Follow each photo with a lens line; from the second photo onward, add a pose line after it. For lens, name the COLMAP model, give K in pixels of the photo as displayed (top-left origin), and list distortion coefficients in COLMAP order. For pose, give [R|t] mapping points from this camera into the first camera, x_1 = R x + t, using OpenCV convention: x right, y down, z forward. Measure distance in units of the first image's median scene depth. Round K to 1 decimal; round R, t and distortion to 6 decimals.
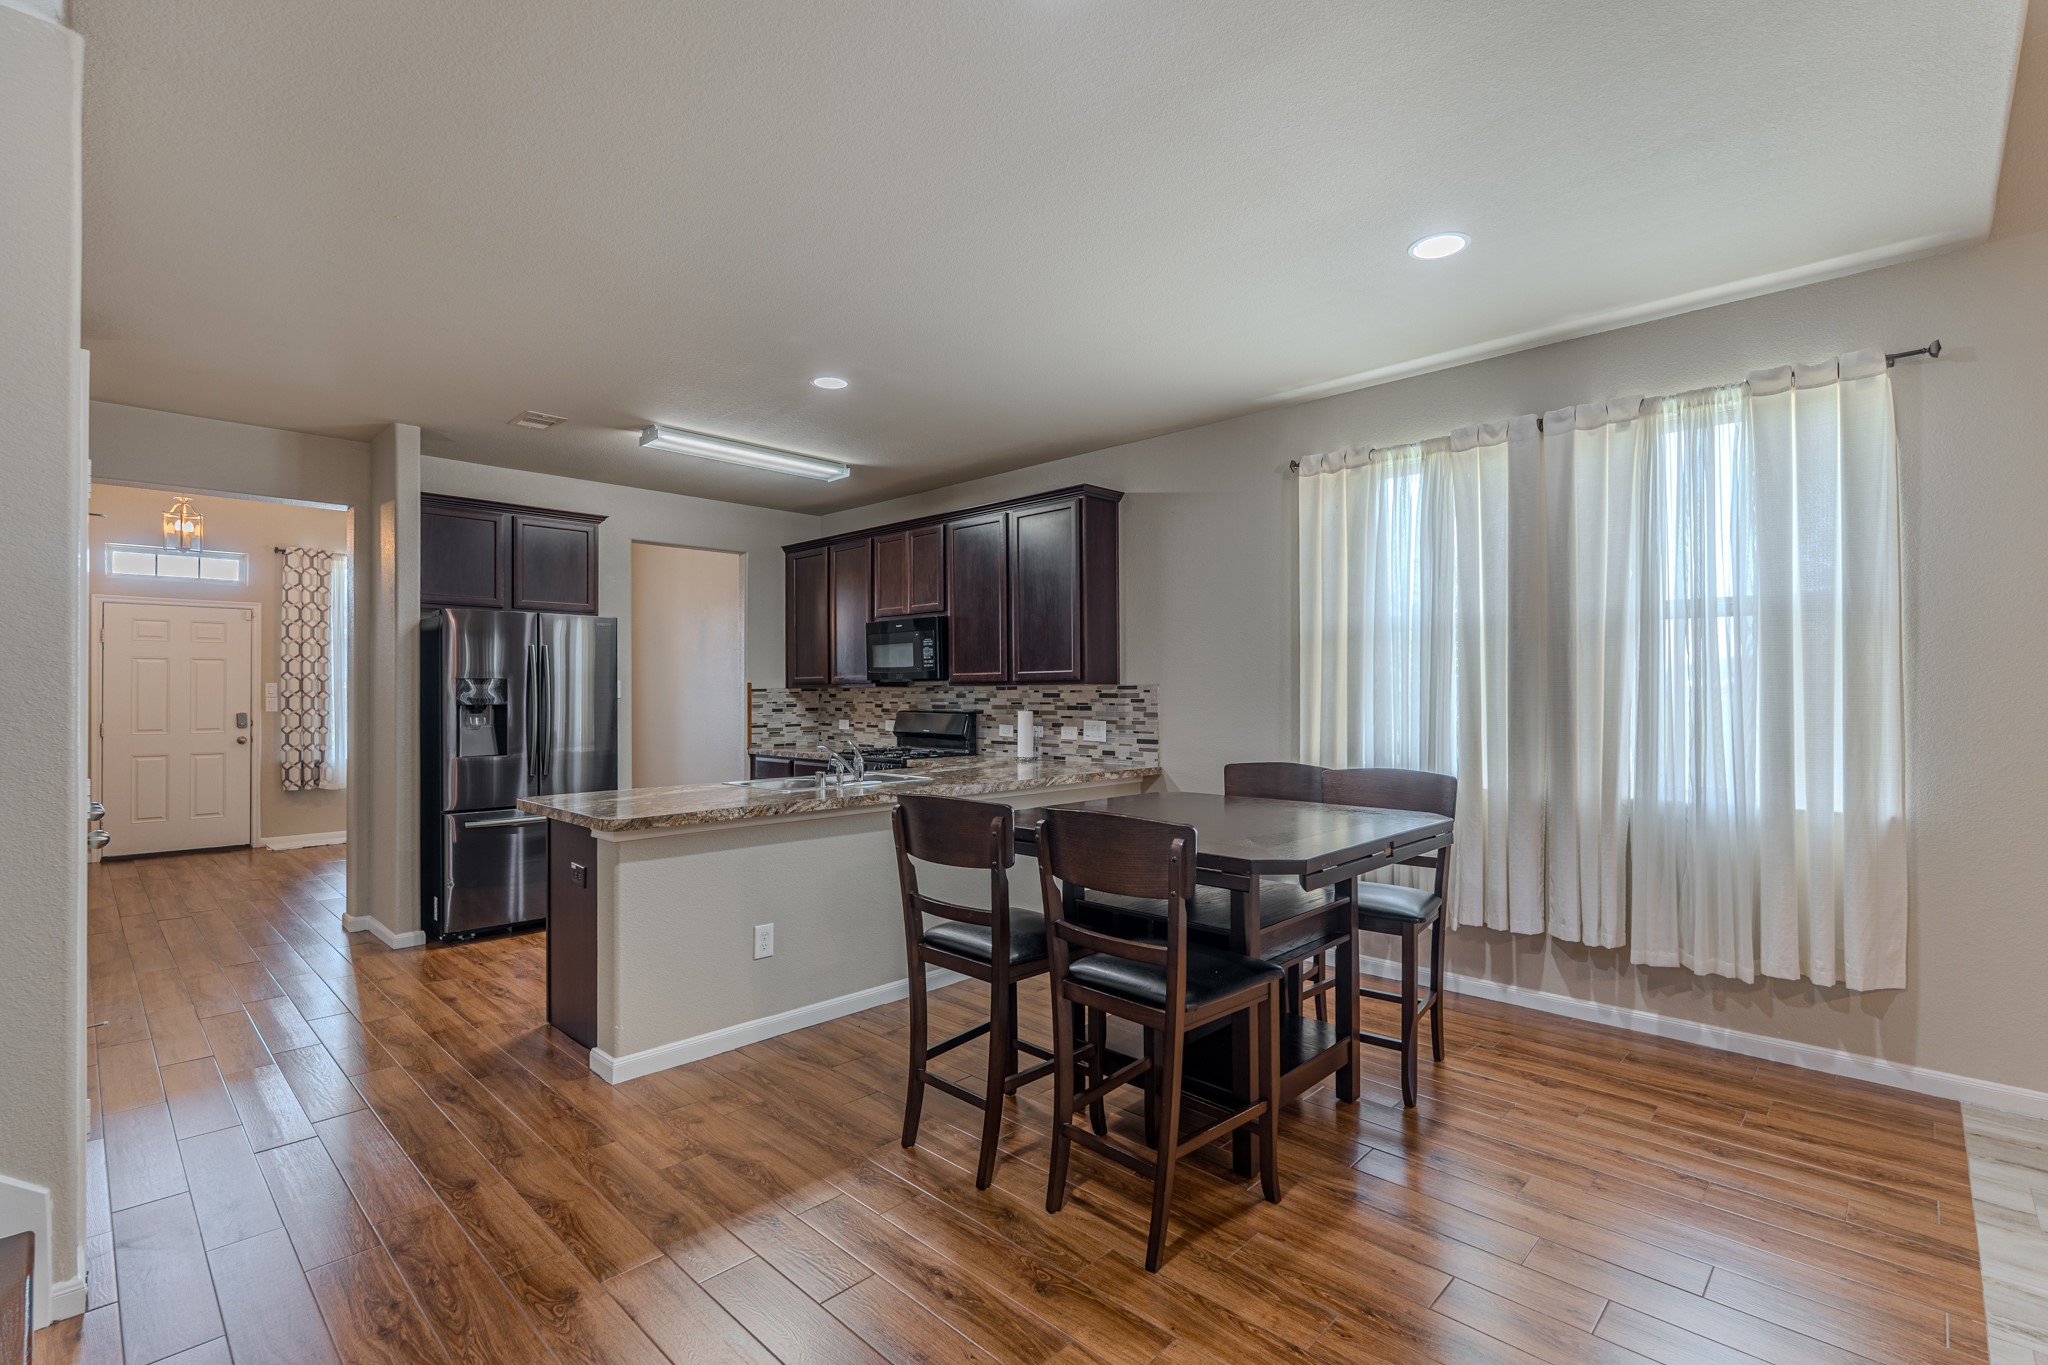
lens RADIAL K [[926.5, 0, 1009.6], [0, 926.5, 685.9], [0, 0, 1]] dist [-0.001624, 0.000032]
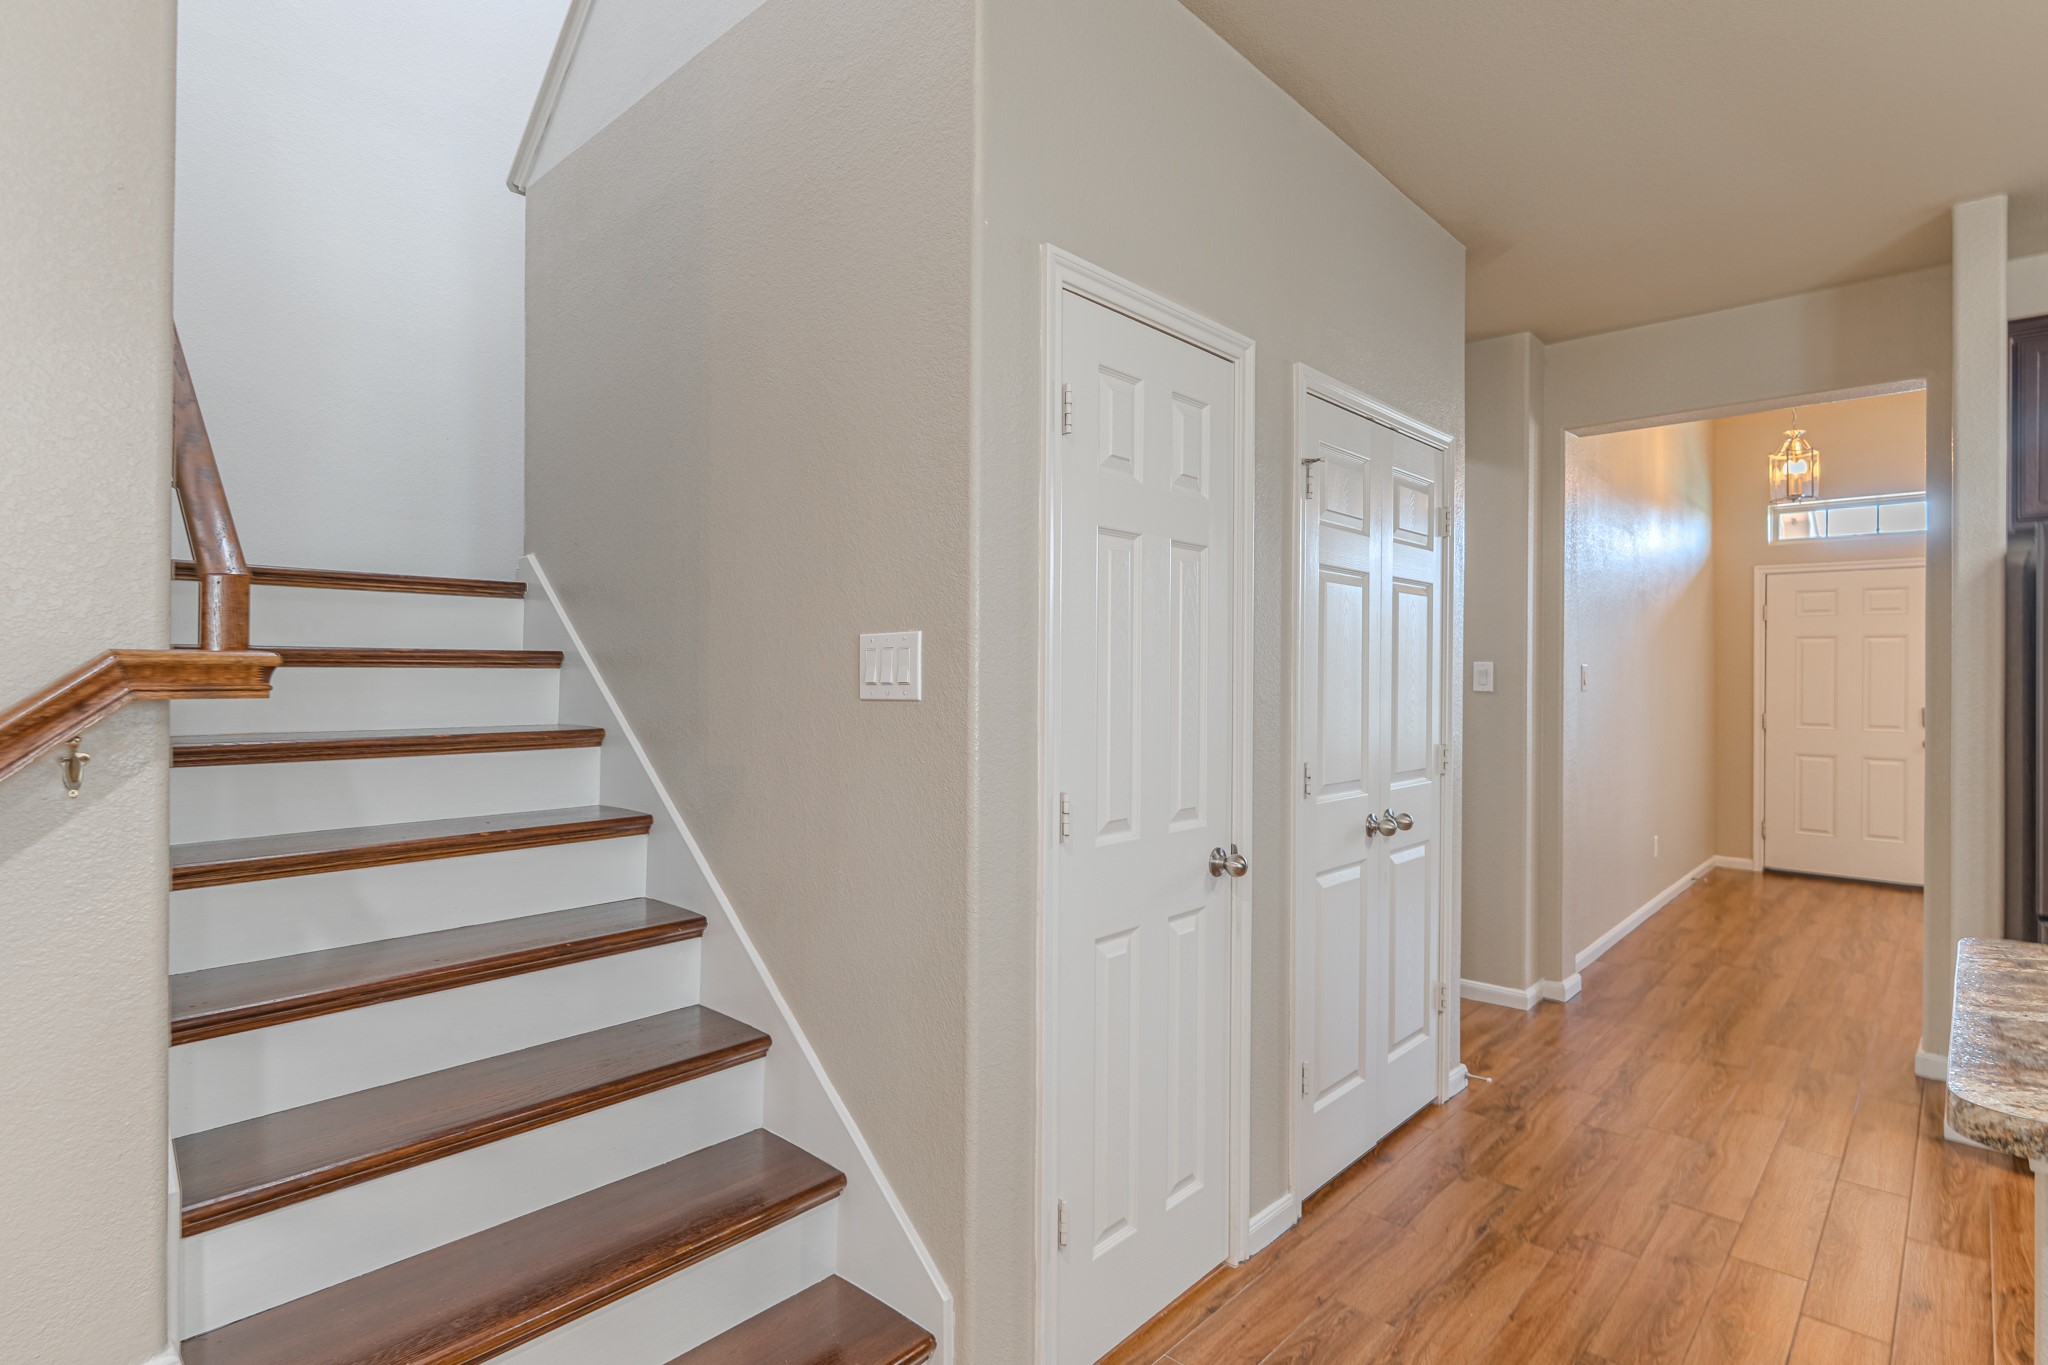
lens RADIAL K [[1022.6, 0, 1024.0], [0, 1022.6, 682.5], [0, 0, 1]] dist [0.000092, 0.000136]
pose [[0.031003, 0.011620, -0.999452, -0.045044], [0.000120, 0.999932, 0.011630, -0.000653], [0.999519, -0.000481, 0.030999, 0.322957]]
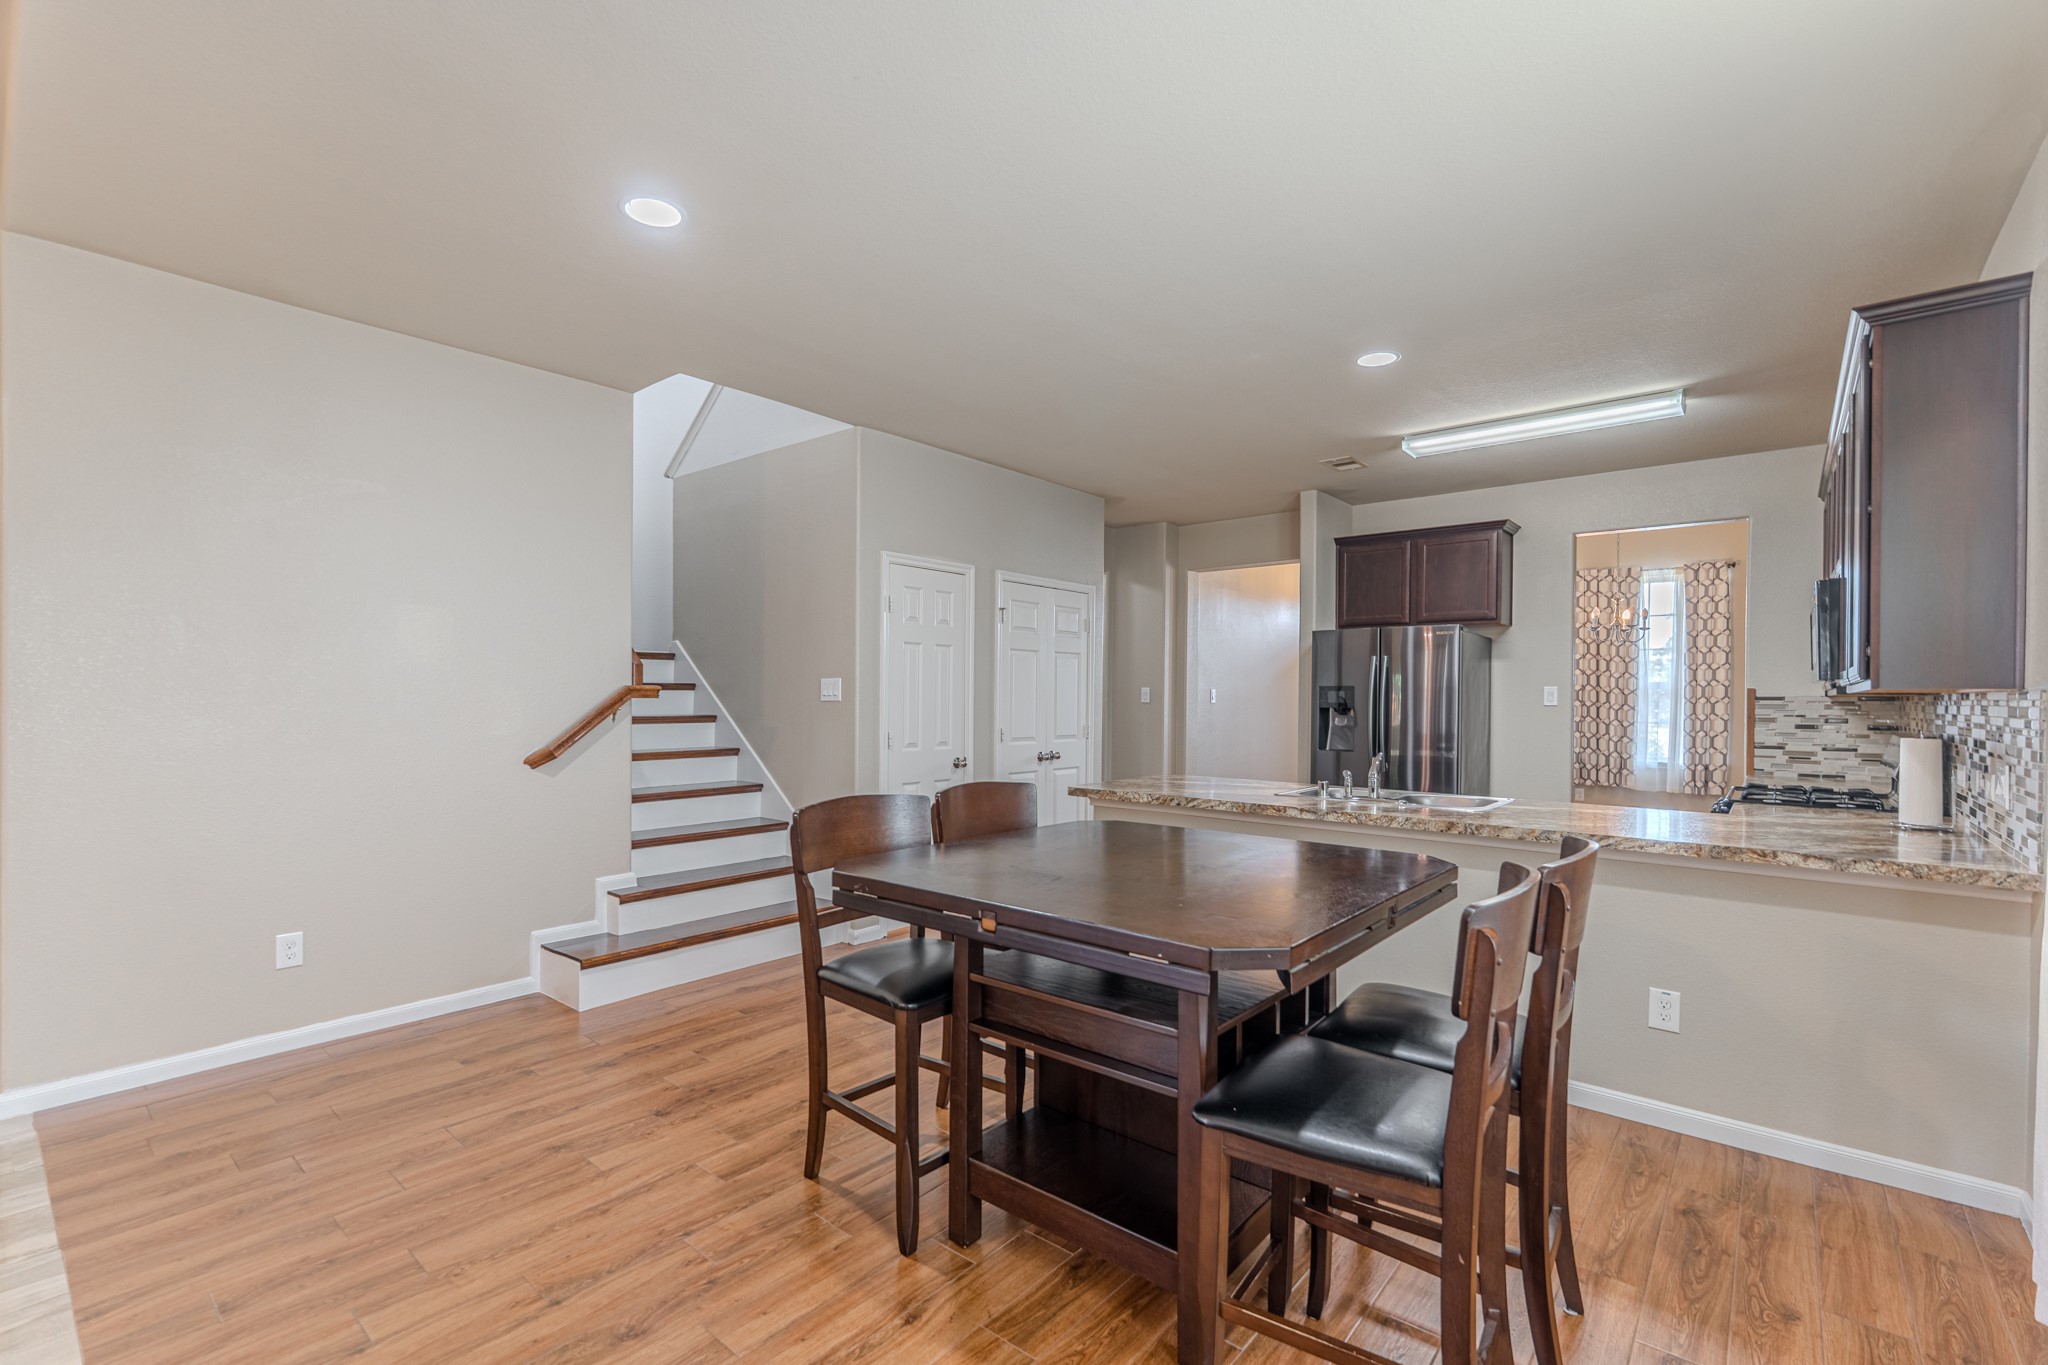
lens RADIAL K [[890.5, 0, 1031.4], [0, 890.5, 710.5], [0, 0, 1]] dist [-0.000963, -0.000078]
pose [[0.087717, 0.018768, -0.995969, 0.443868], [-0.000643, 0.999823, 0.018784, 0.001390], [0.996145, -0.001007, 0.087713, 0.398986]]
